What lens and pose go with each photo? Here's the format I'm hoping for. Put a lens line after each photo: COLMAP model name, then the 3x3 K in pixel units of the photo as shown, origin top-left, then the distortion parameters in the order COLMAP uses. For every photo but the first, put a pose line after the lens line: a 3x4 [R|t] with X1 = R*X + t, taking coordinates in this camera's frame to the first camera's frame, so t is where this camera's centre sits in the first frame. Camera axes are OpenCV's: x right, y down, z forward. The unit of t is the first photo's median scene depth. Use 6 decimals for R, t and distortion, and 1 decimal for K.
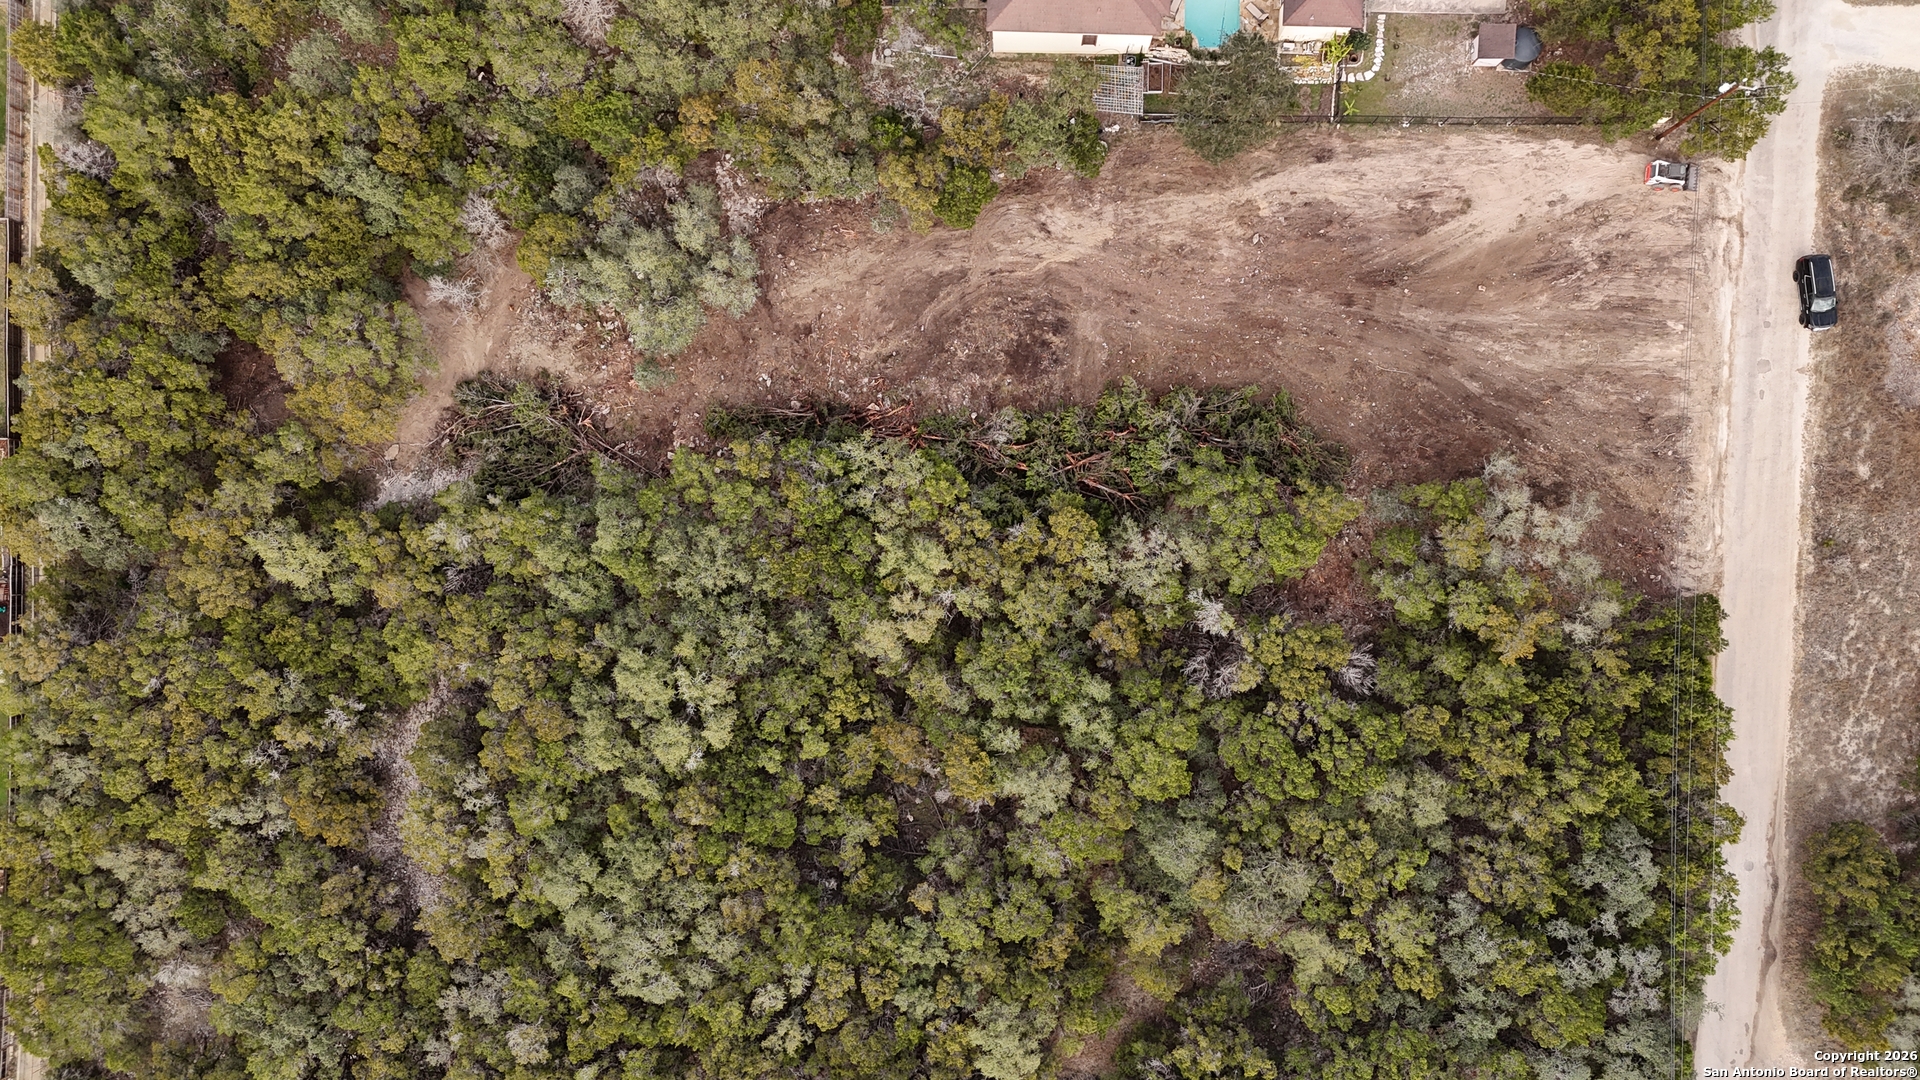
lens RADIAL K [[1419.1, 0, 971.9], [0, 1419.1, 521.1], [0, 0, 1]] dist [0.063727, -0.050759]
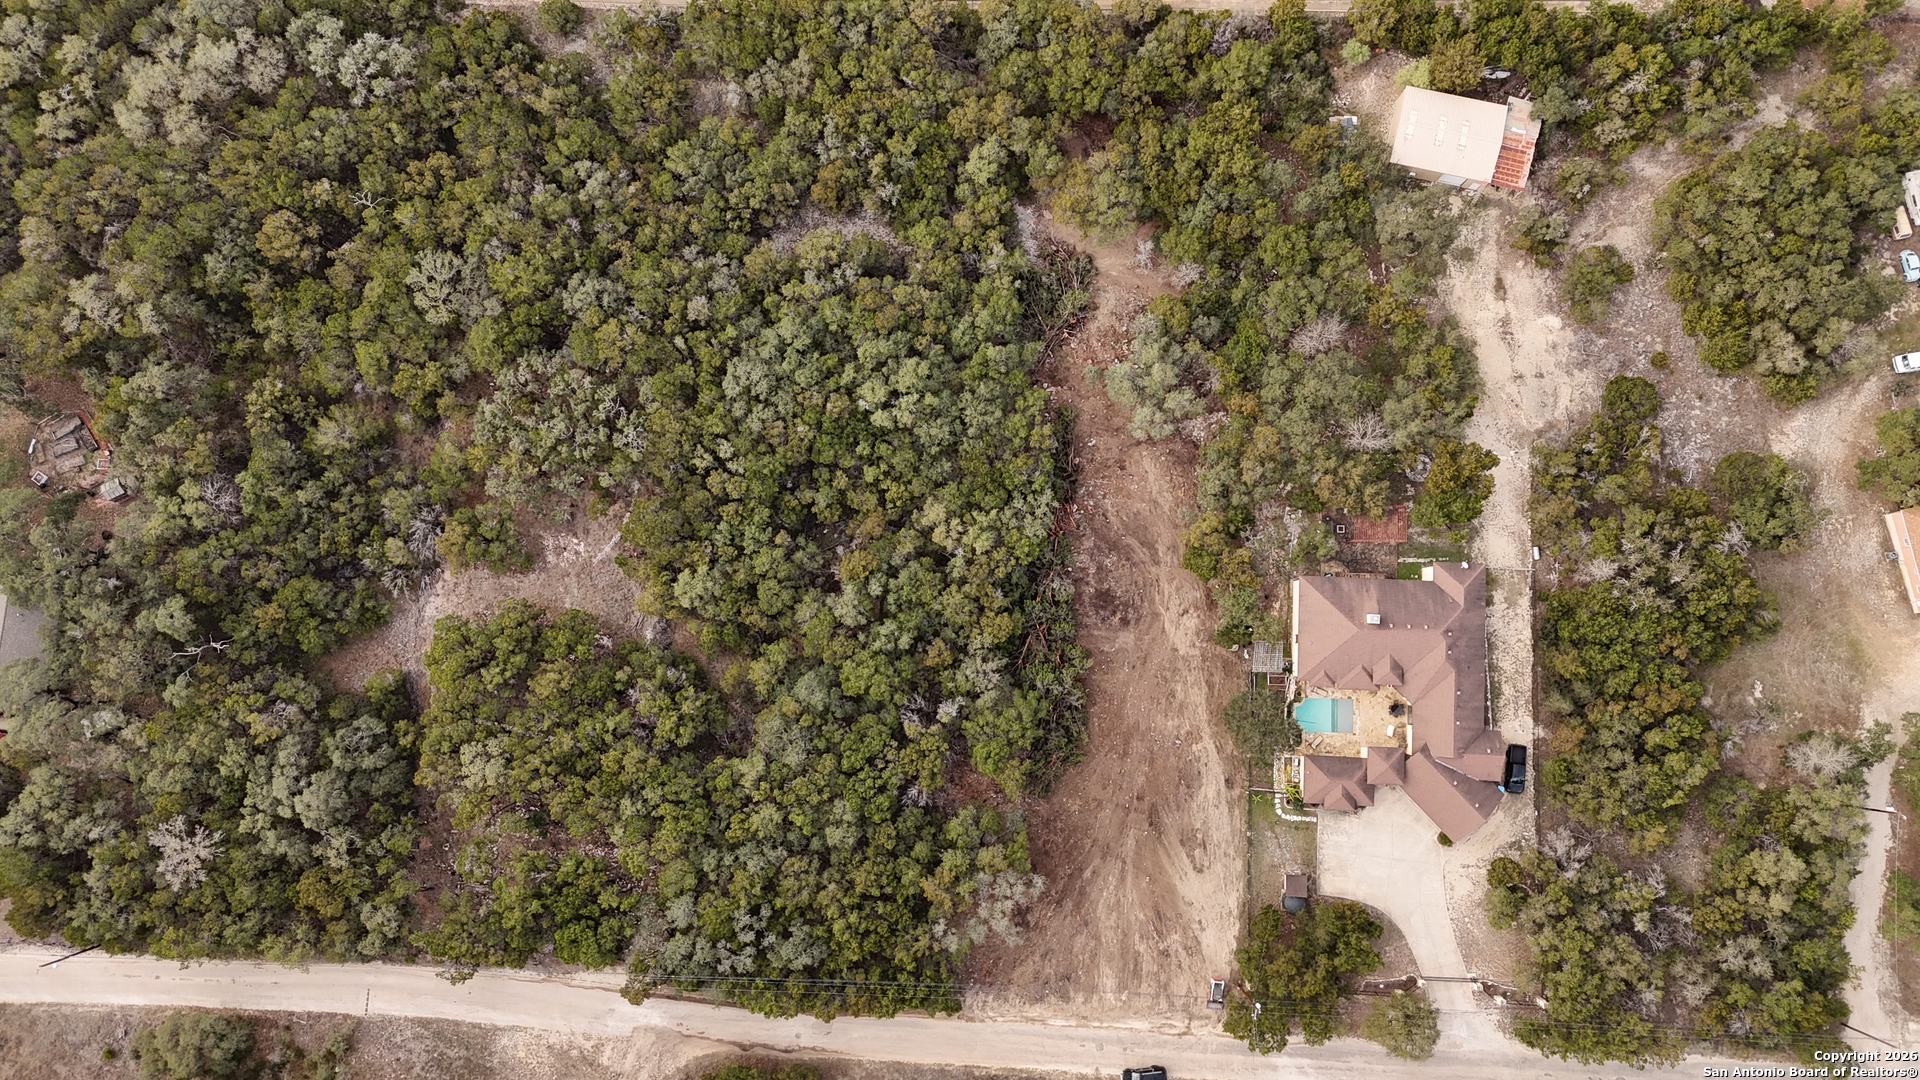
lens RADIAL K [[1419.1, 0, 958.8], [0, 1419.1, 522.4], [0, 0, 1]] dist [0.063727, -0.050759]
pose [[-0.000333, 0.998006, -0.063119, 0.052486], [-0.998903, 0.002623, 0.046752, -0.023975], [0.046824, 0.063066, 0.996910, -0.668809]]
